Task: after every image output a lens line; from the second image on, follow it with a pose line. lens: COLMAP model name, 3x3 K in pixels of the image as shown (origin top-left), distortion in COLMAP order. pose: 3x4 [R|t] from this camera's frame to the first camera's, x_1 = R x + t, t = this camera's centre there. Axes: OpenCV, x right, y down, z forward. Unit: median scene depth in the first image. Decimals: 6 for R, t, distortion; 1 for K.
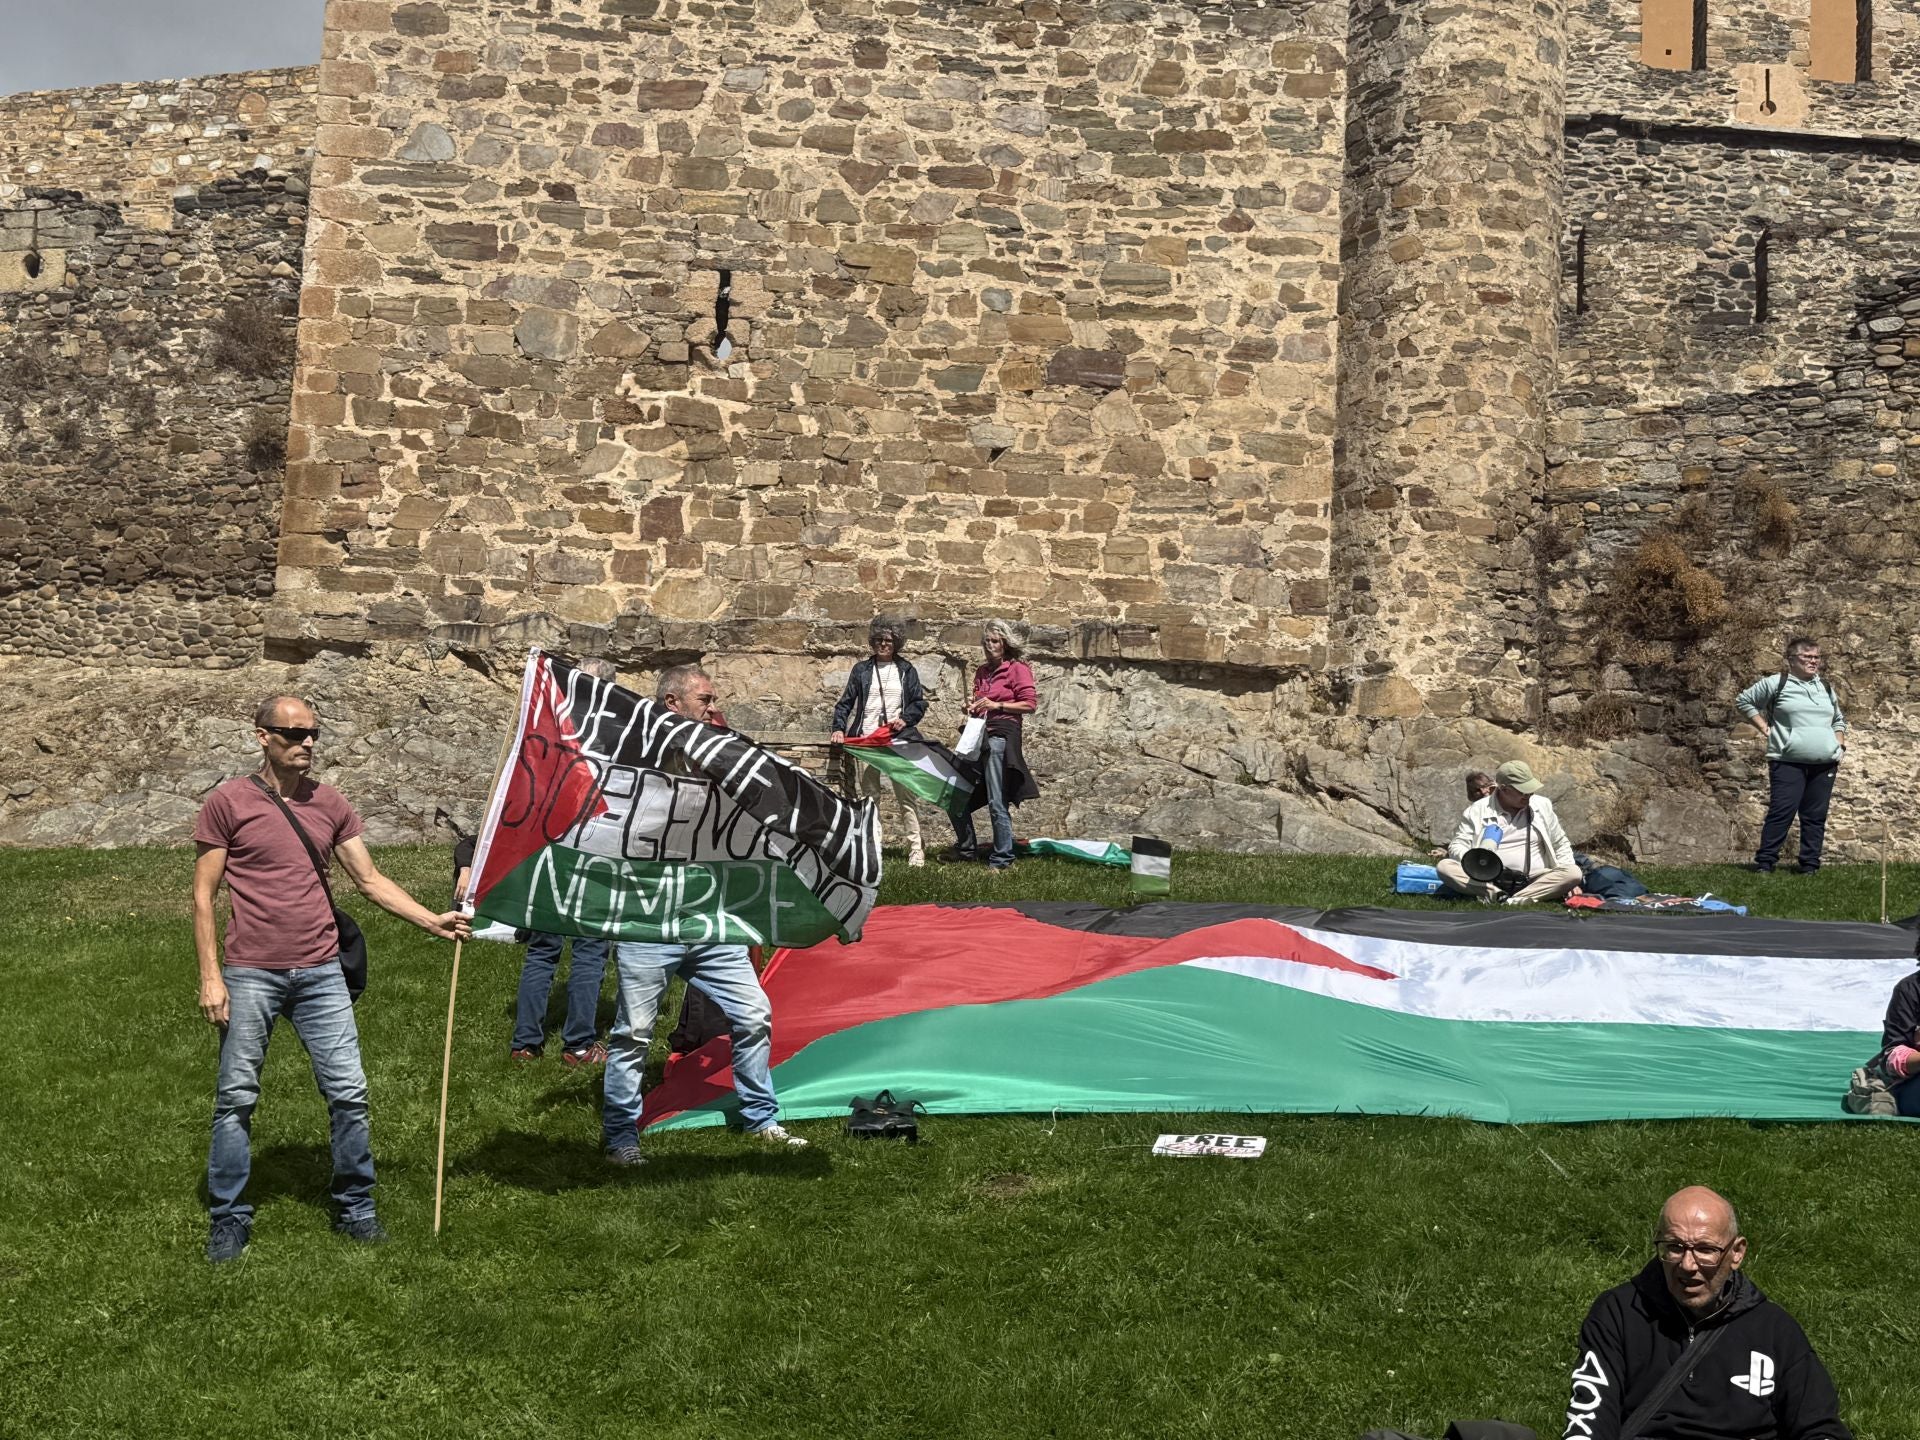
lens RADIAL K [[2370.8, 0, 973.9], [0, 2370.8, 733.5], [0, 0, 1]] dist [0.208529, -0.484263]
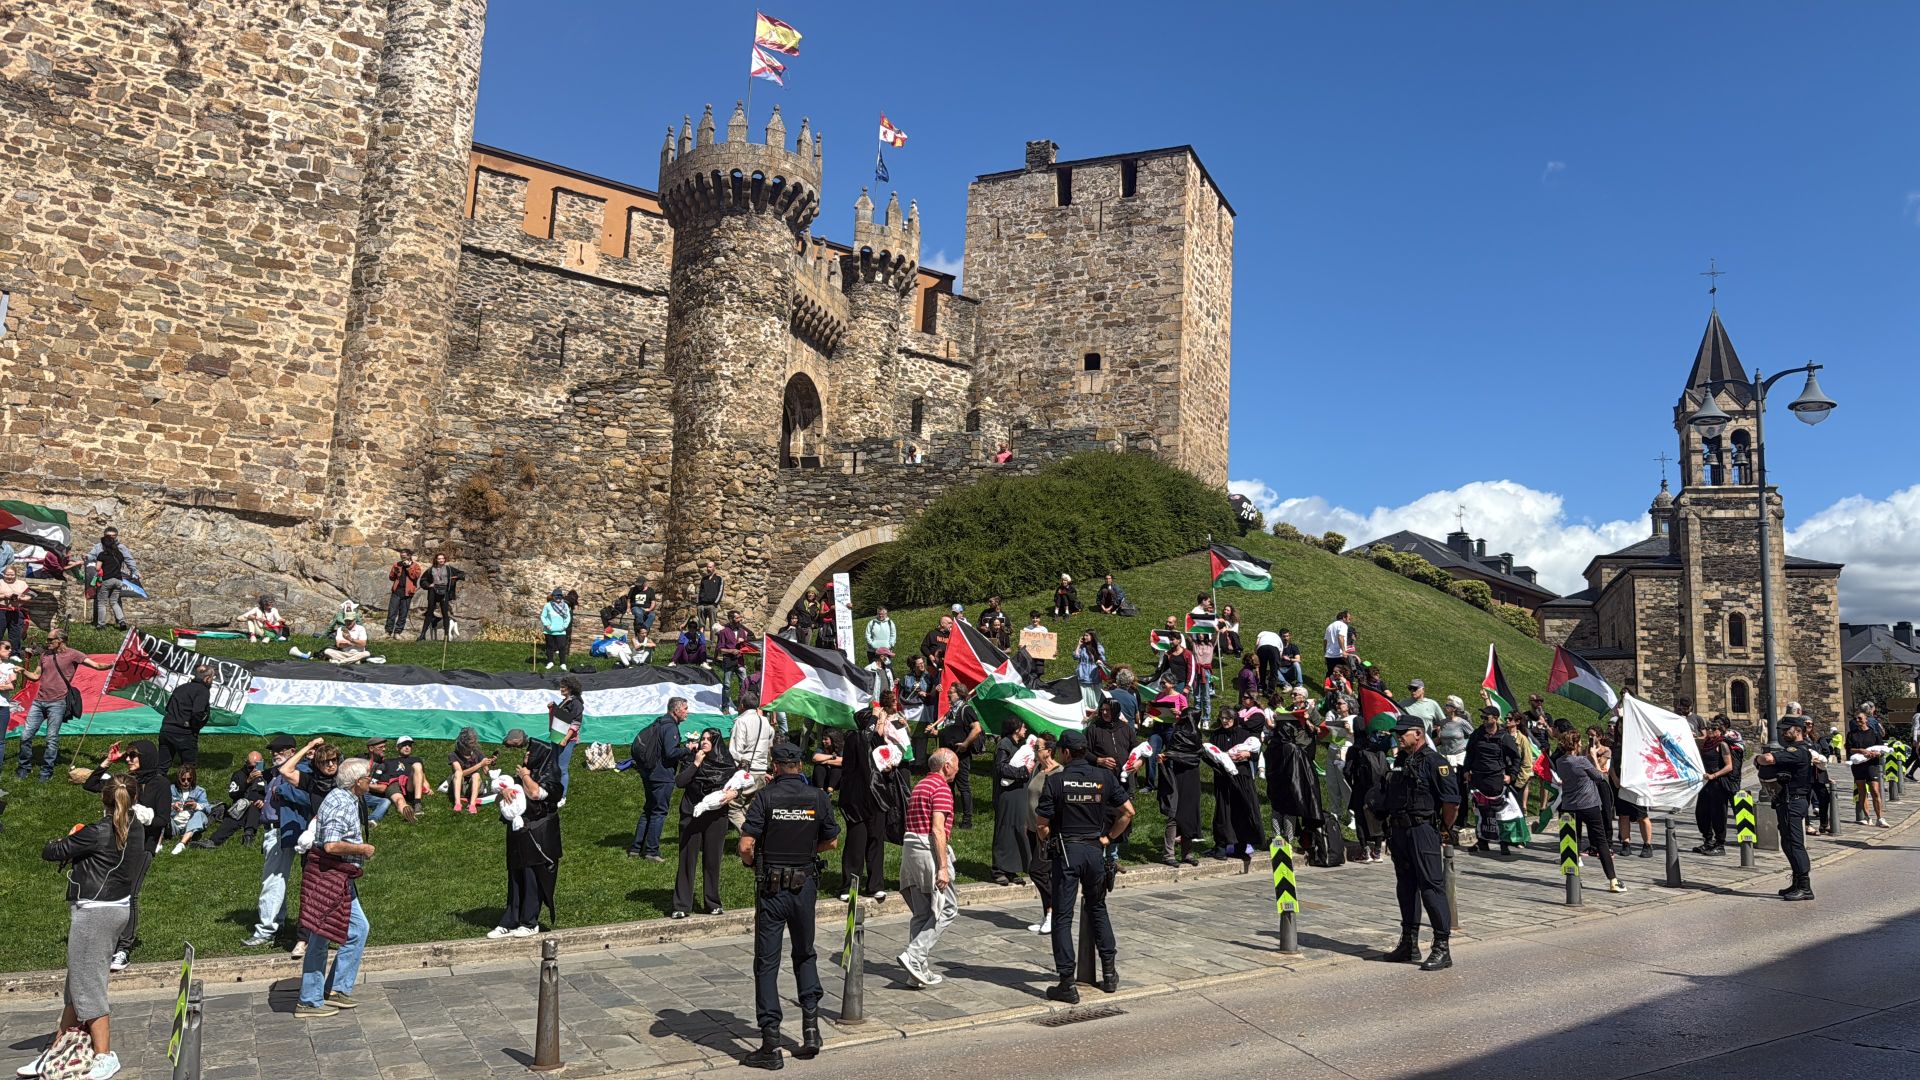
lens RADIAL K [[1402.0, 0, 955.3], [0, 1402.0, 514.6], [0, 0, 1]] dist [0.172299, -0.349821]
pose [[0.865572, 0.077227, 0.494795, 0.003073], [-0.085172, 0.996345, -0.006511, -0.070729], [-0.493489, -0.036507, 0.868986, -0.410232]]
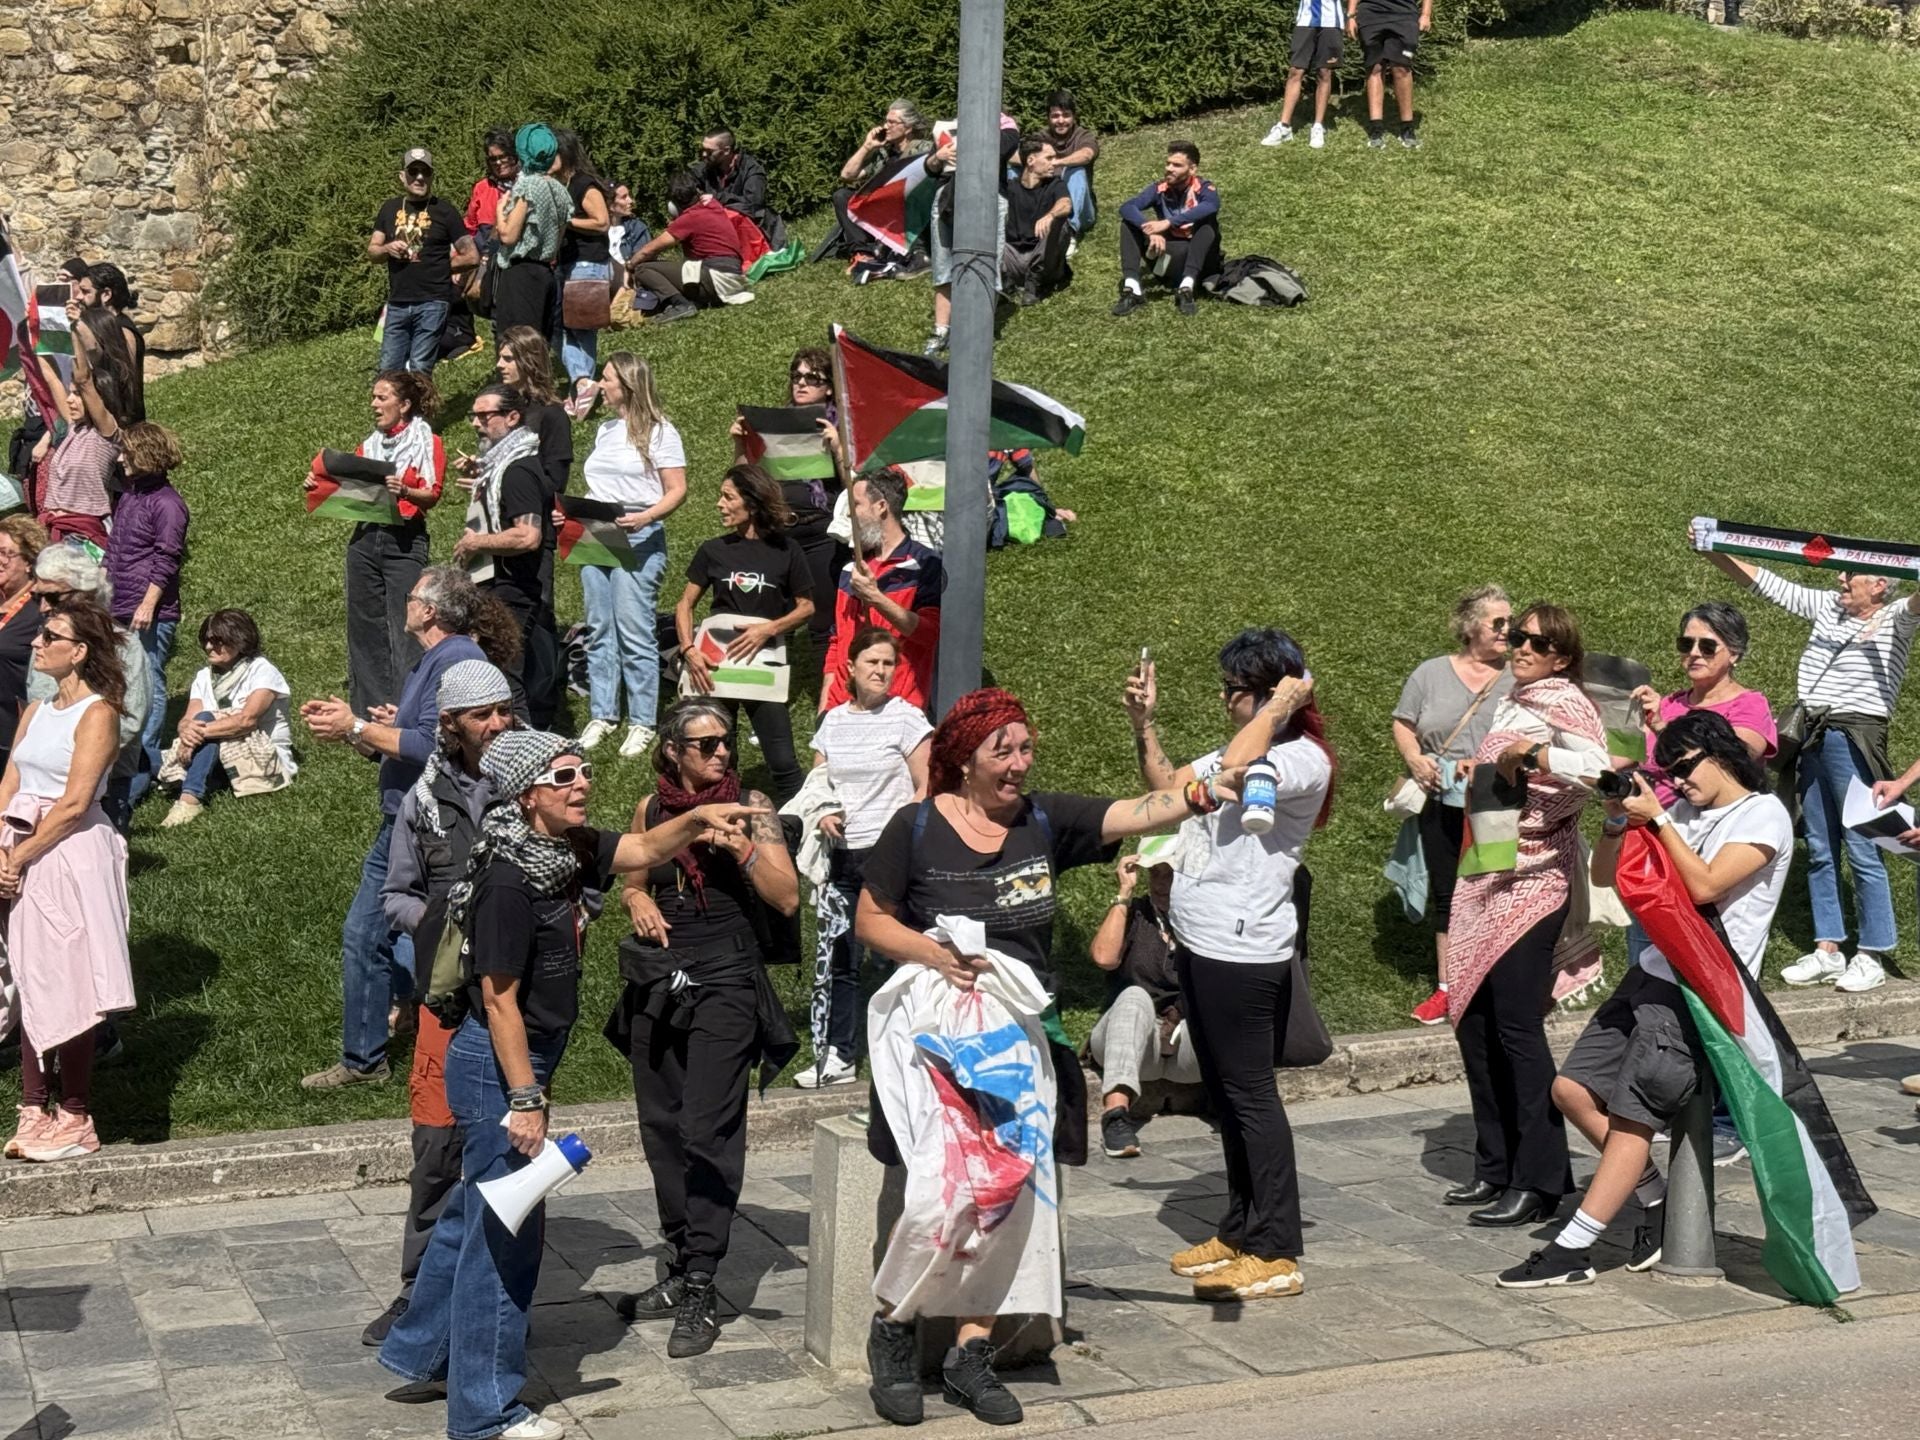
lens RADIAL K [[3517.3, 0, 933.8], [0, 3517.3, 719.2], [0, 0, 1]] dist [0.158280, -0.070953]
pose [[0.996988, -0.013852, 0.076308, 0.582618], [0.000524, 0.985102, 0.171970, -0.066325], [-0.077554, -0.171412, 0.982142, -0.350451]]
